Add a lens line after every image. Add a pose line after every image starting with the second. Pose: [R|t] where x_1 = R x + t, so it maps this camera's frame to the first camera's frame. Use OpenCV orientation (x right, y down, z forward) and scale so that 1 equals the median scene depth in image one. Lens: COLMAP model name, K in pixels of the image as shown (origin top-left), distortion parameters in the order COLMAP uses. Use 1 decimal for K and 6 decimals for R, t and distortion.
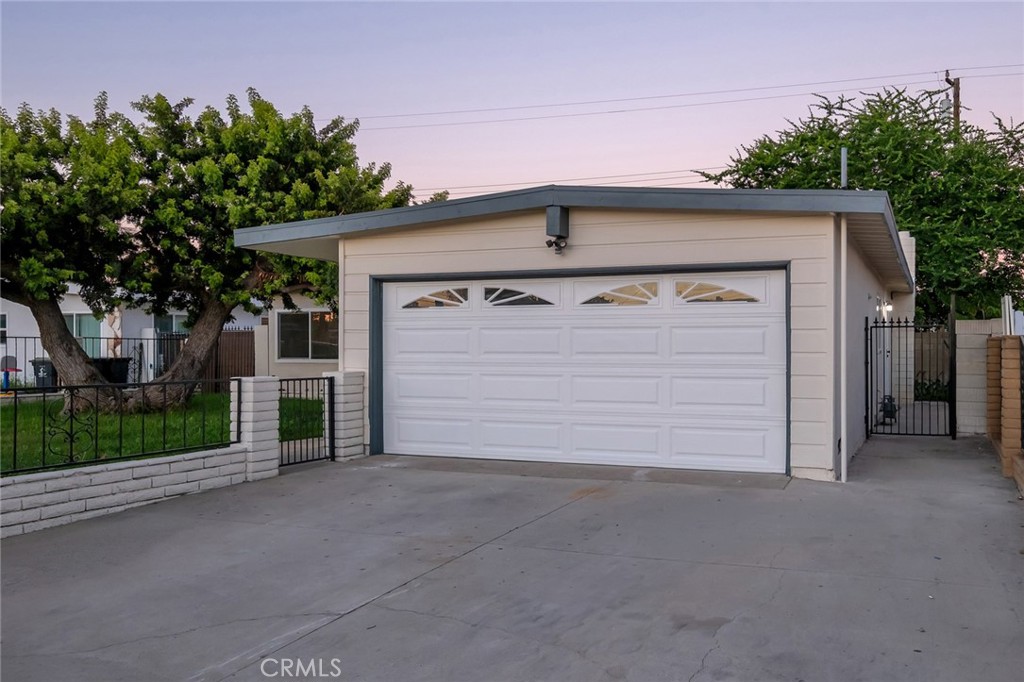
lens RADIAL K [[937.9, 0, 512.0], [0, 937.9, 341.0], [0, 0, 1]] dist [-0.007368, -0.015193]
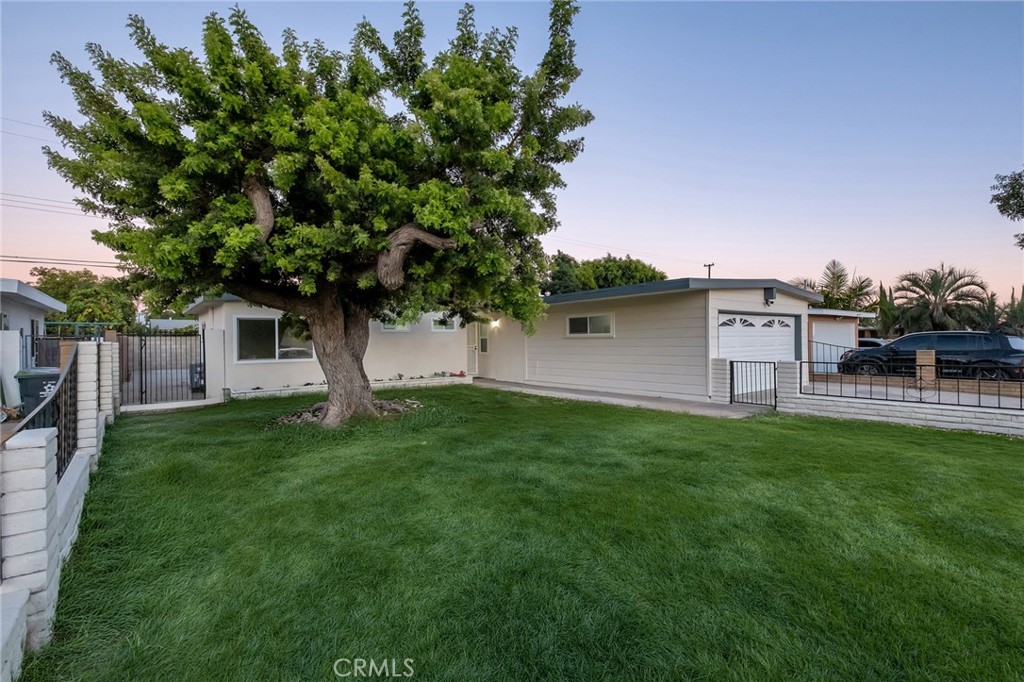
lens RADIAL K [[460.7, 0, 512.0], [0, 460.7, 341.0], [0, 0, 1]] dist [-0.000014, 0.000025]
pose [[0.479166, -0.013009, 0.877628, -1.227436], [0.007649, 0.999914, 0.010646, -0.017017], [-0.877691, 0.001612, 0.479225, 0.913336]]
